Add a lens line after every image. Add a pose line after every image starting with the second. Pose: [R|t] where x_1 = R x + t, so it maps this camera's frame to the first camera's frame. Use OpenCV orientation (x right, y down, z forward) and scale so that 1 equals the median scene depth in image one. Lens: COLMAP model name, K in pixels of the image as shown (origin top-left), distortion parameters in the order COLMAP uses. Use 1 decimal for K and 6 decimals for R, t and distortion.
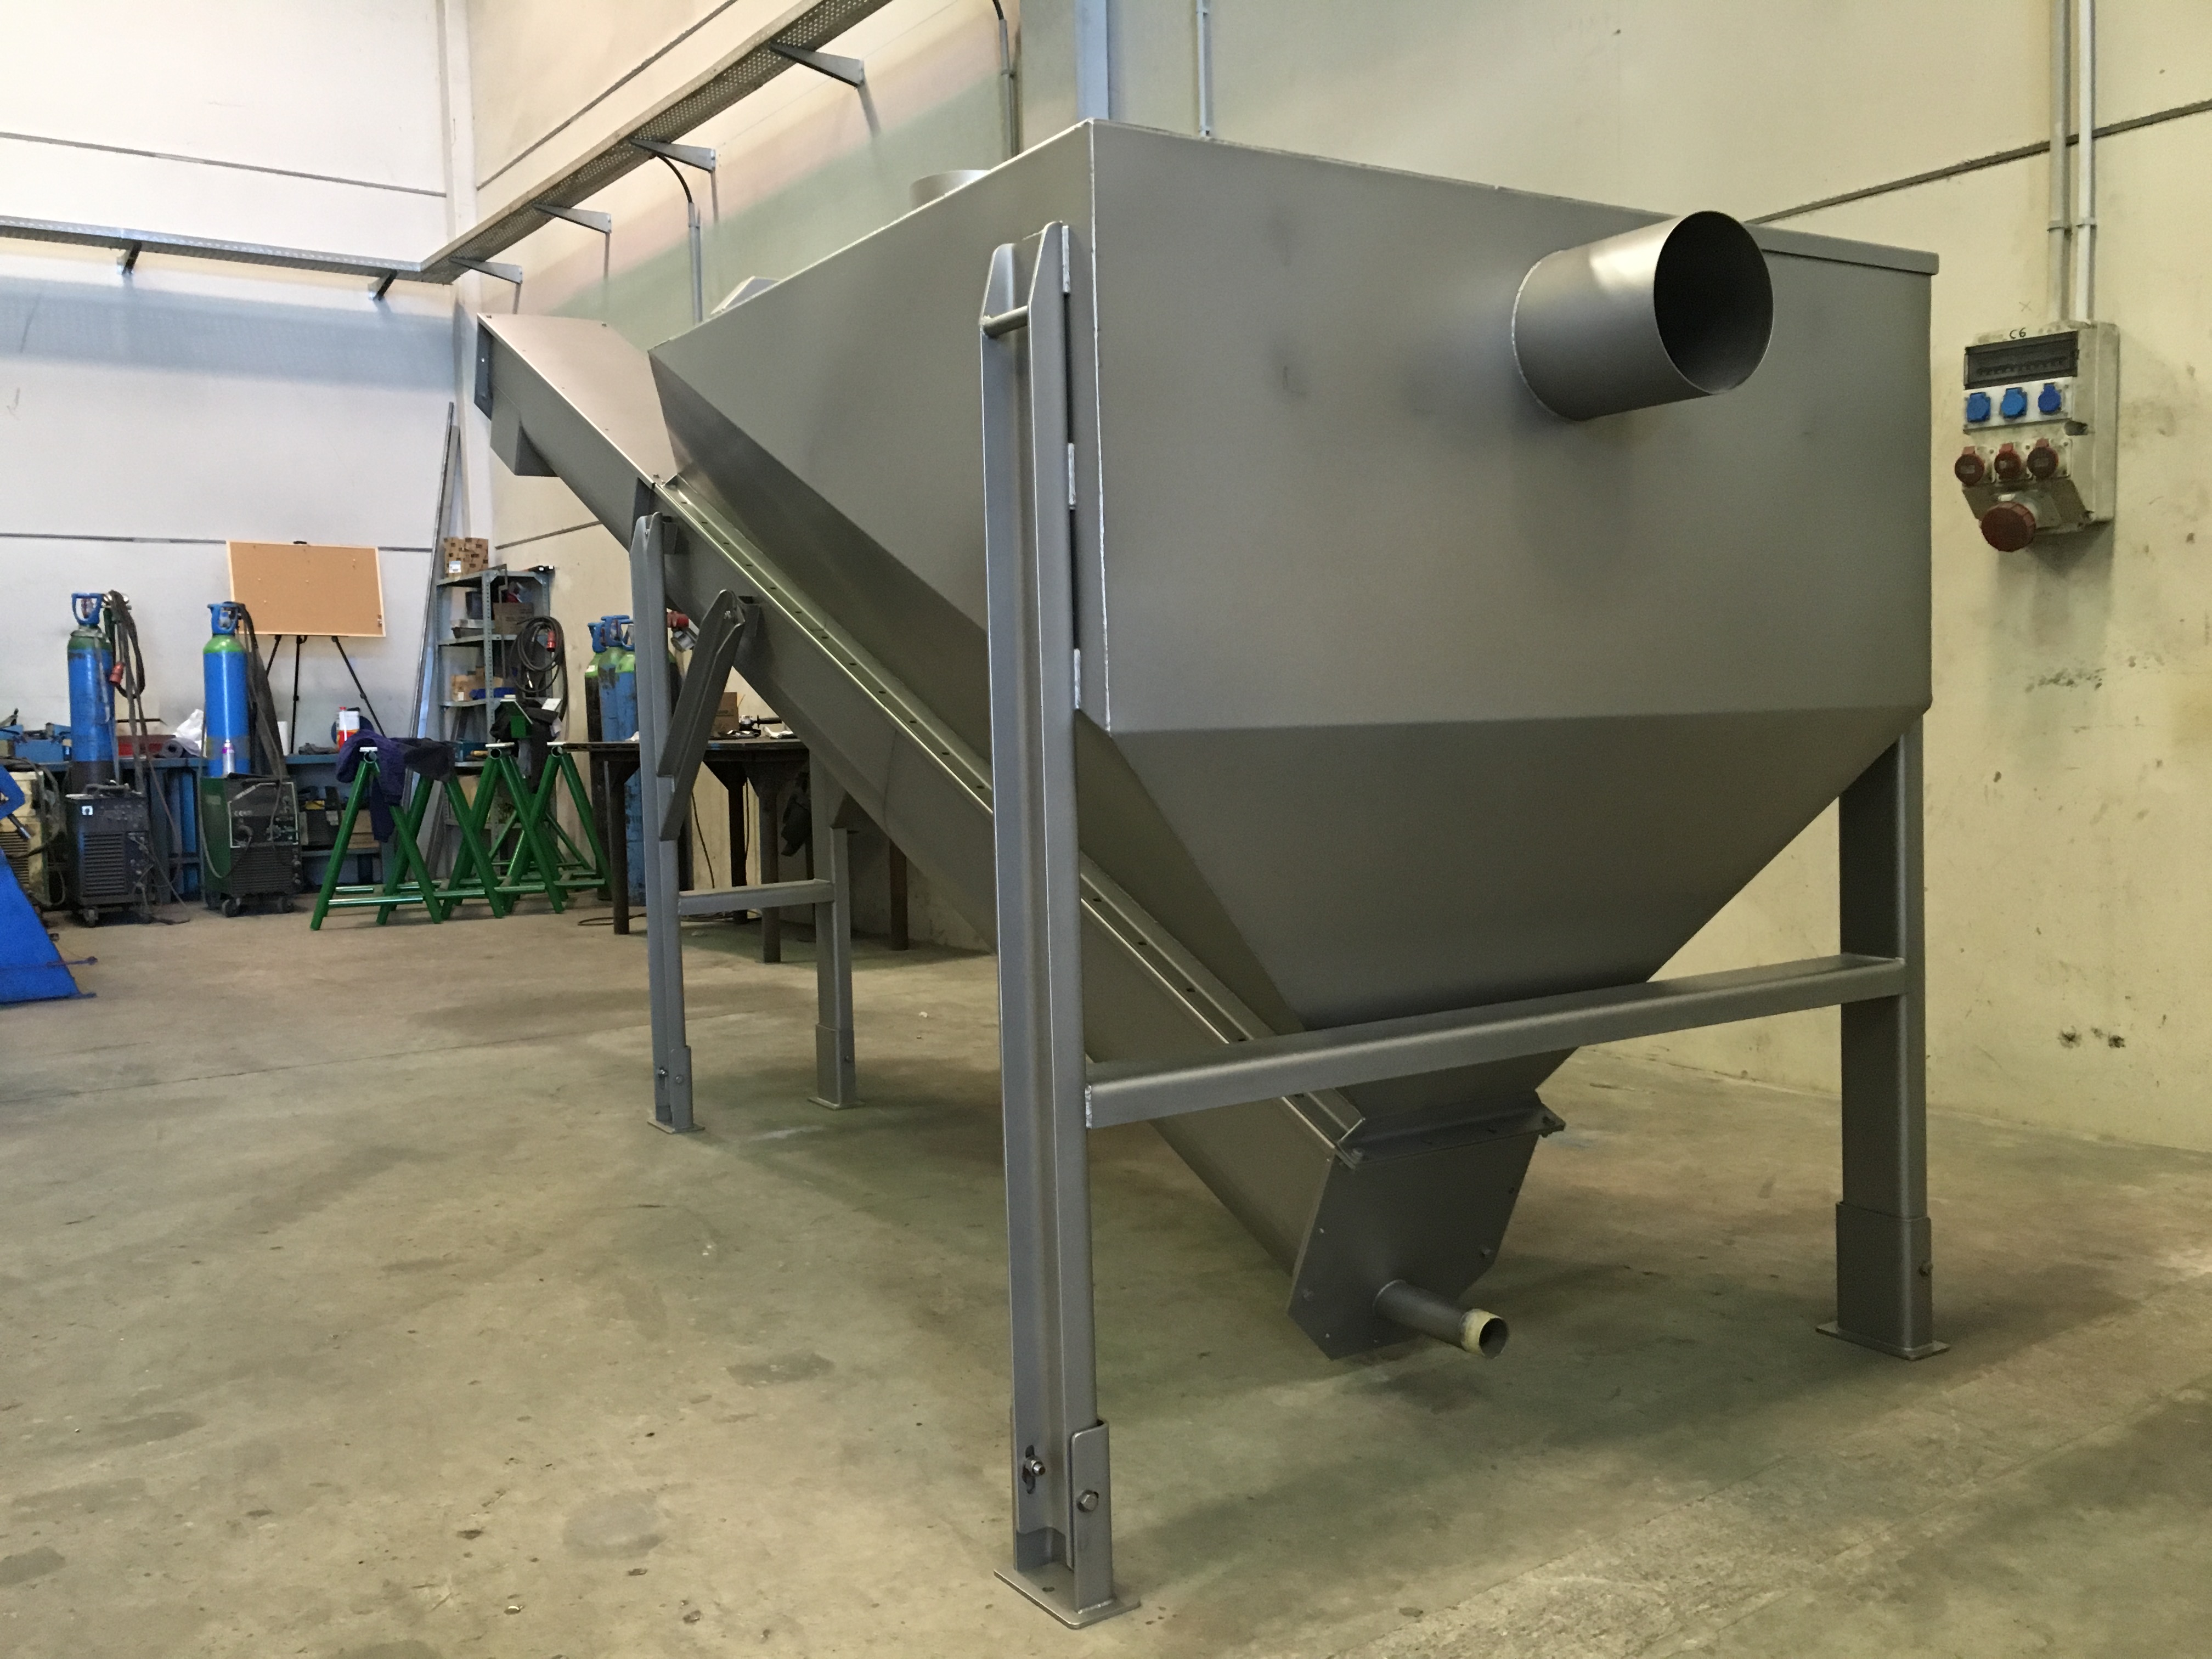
lens RADIAL K [[1875.3, 0, 1091.8], [0, 1875.3, 821.0], [0, 0, 1]] dist [0.093955, -0.135248]
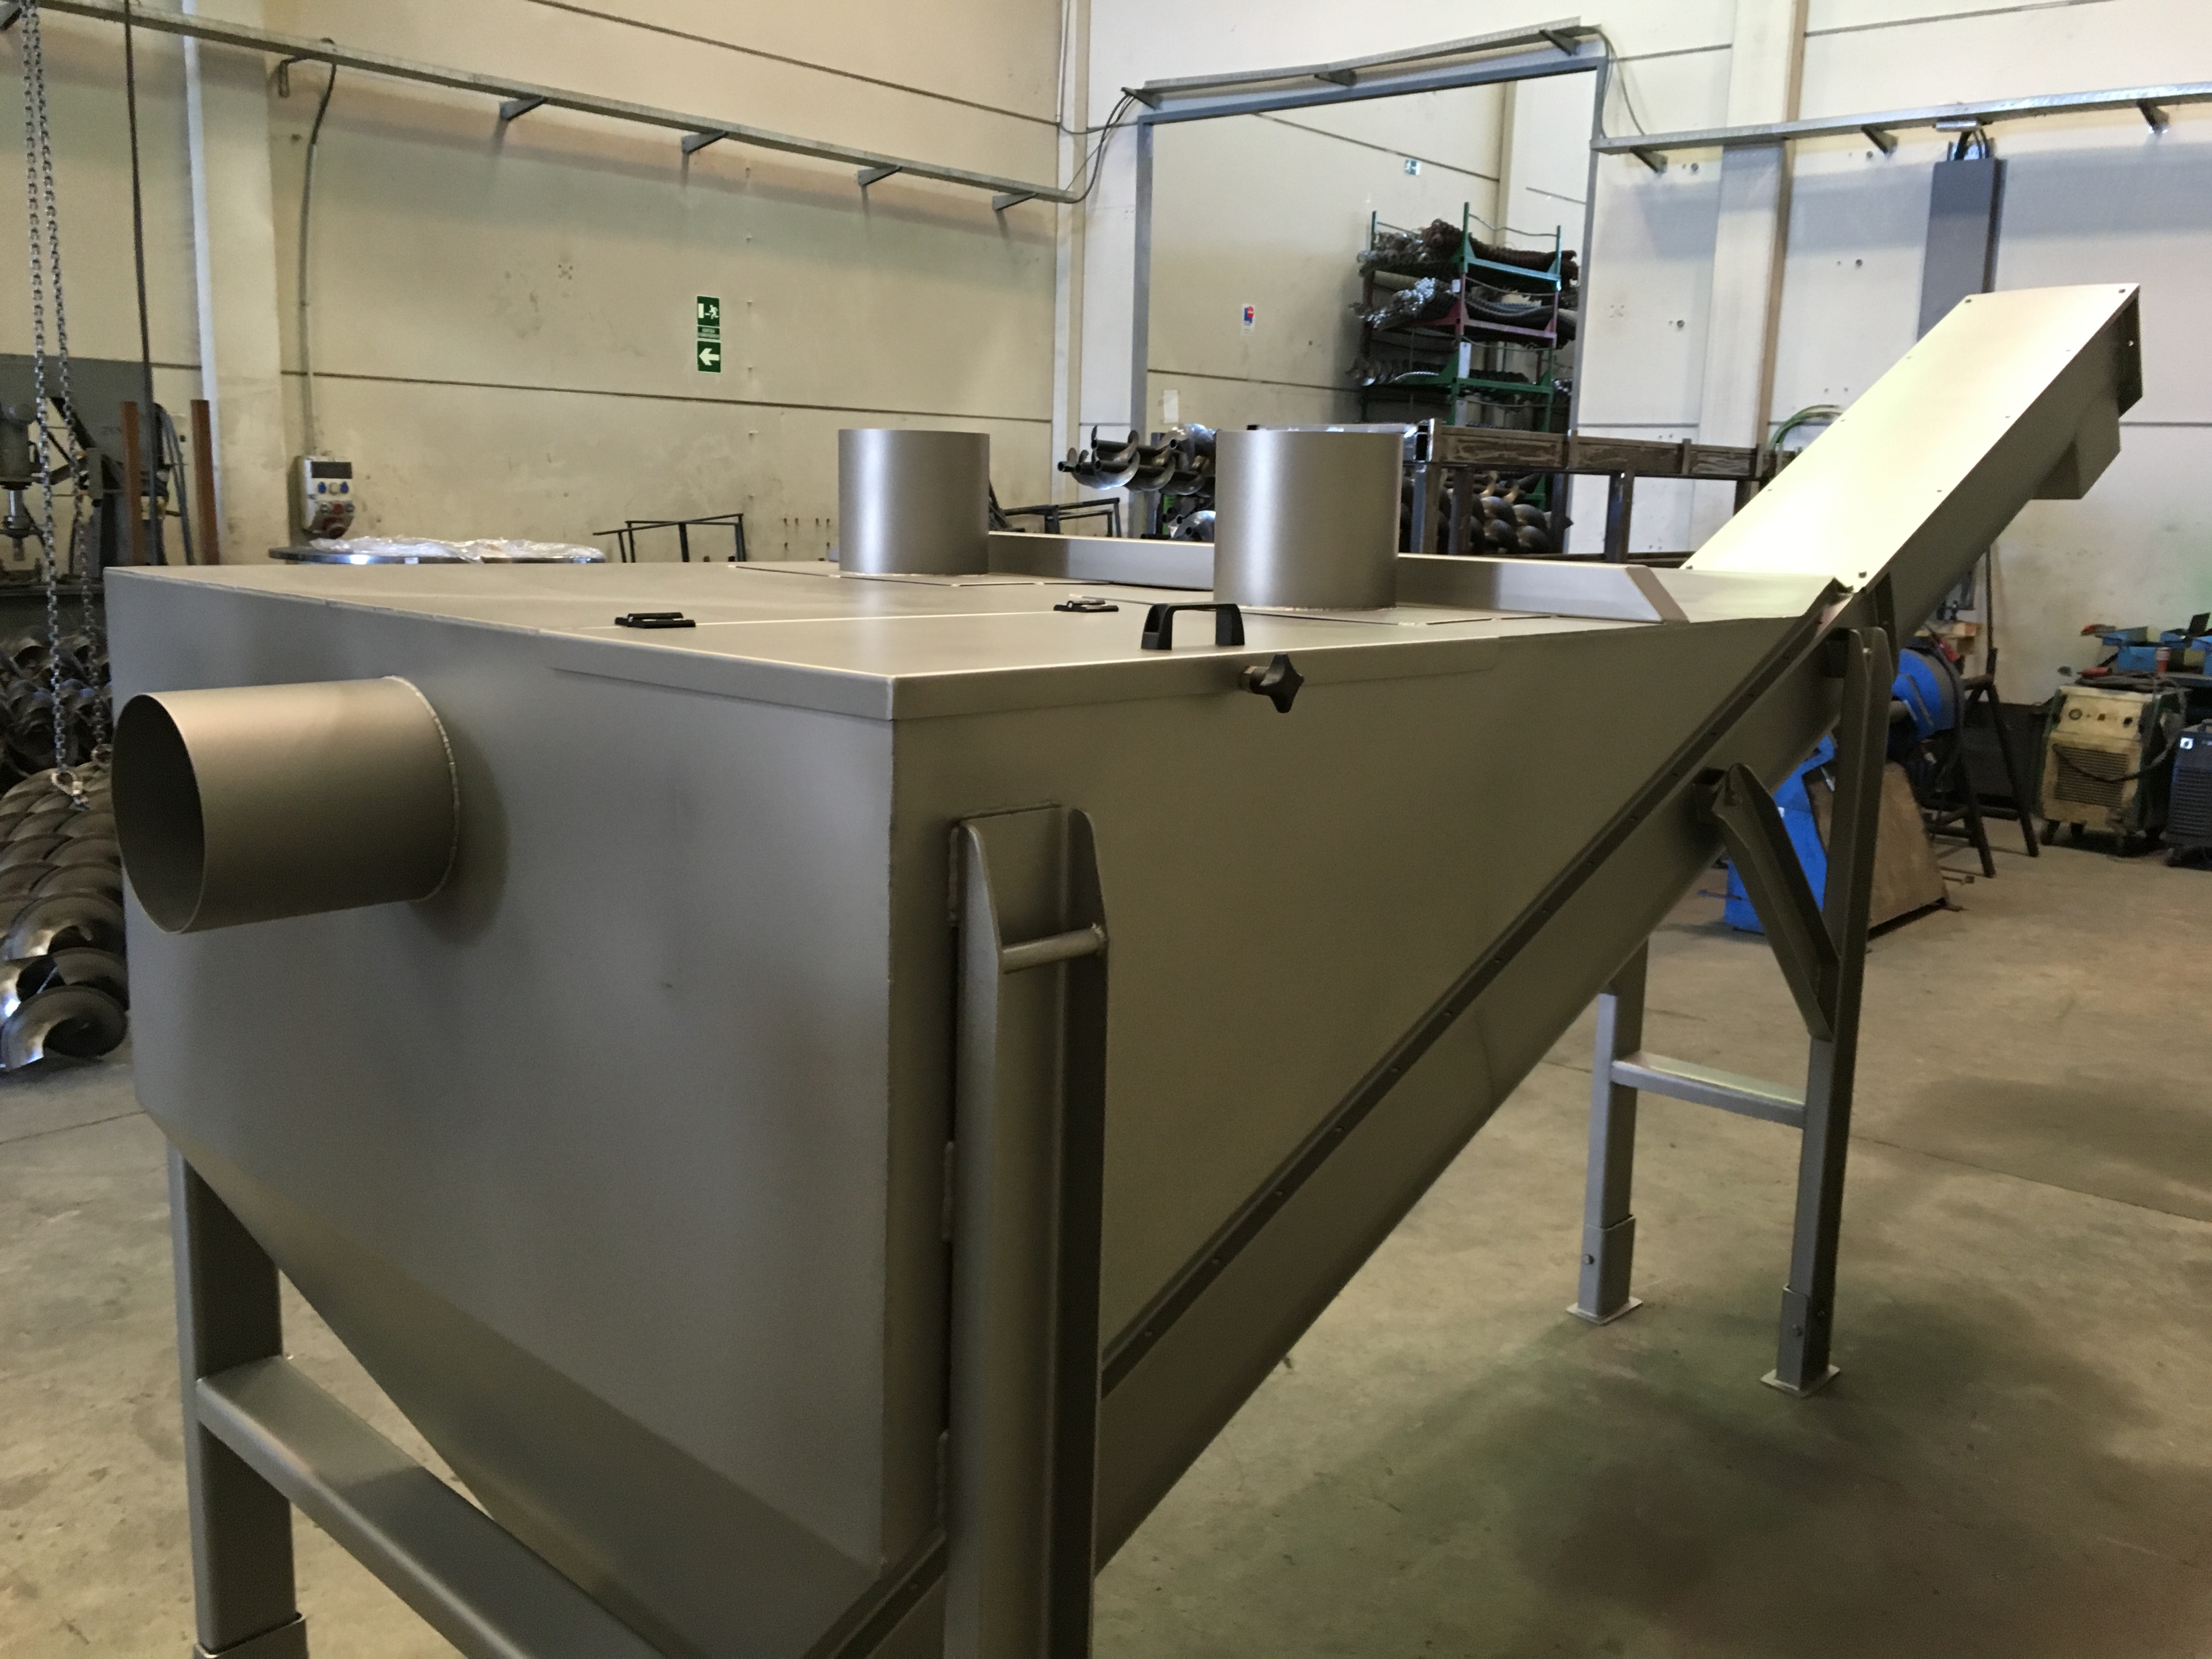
lens RADIAL K [[1875.3, 0, 1091.8], [0, 1875.3, 821.0], [0, 0, 1]] dist [0.093955, -0.135248]
pose [[0.239773, 0.202916, -0.949386, 0.801244], [-0.090733, 0.978316, 0.186184, -0.315234], [0.966580, 0.041499, 0.252985, 0.827643]]
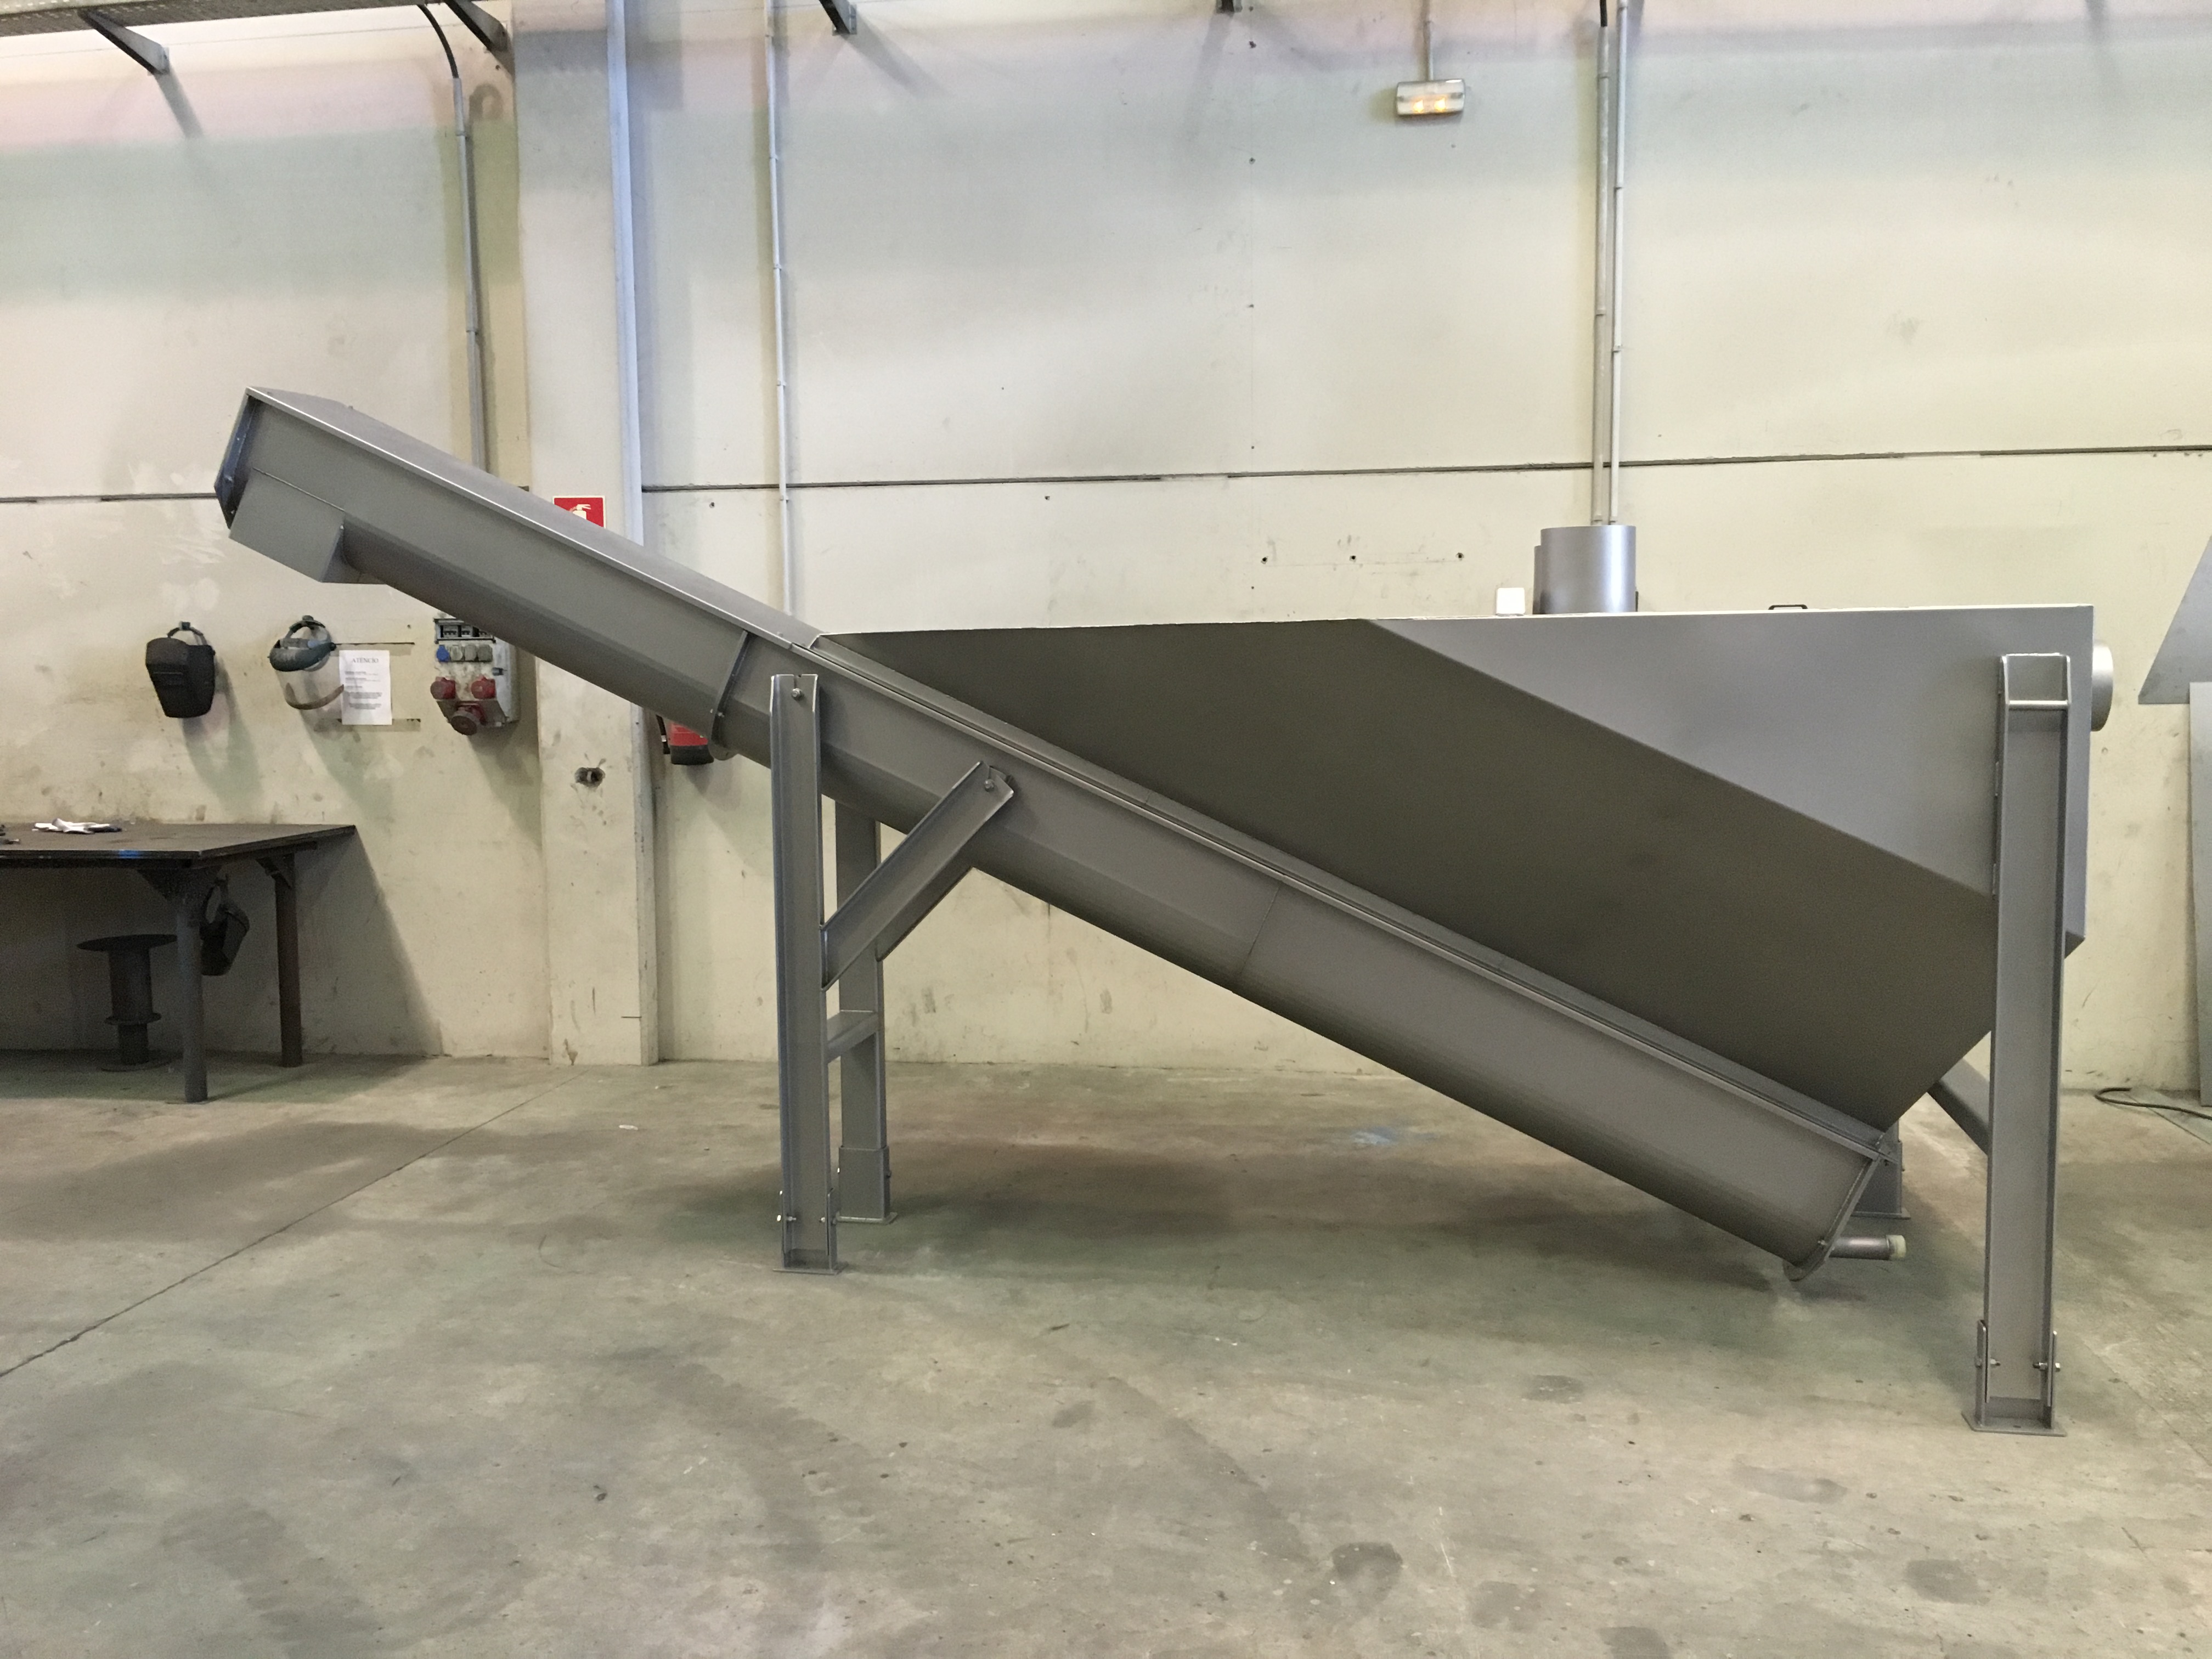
lens RADIAL K [[1875.3, 0, 1091.8], [0, 1875.3, 821.0], [0, 0, 1]] dist [0.093955, -0.135248]
pose [[0.702573, -0.046555, 0.710087, -1.284815], [0.036743, 0.998900, 0.029136, -0.163710], [-0.710662, 0.005621, 0.703511, 0.256864]]
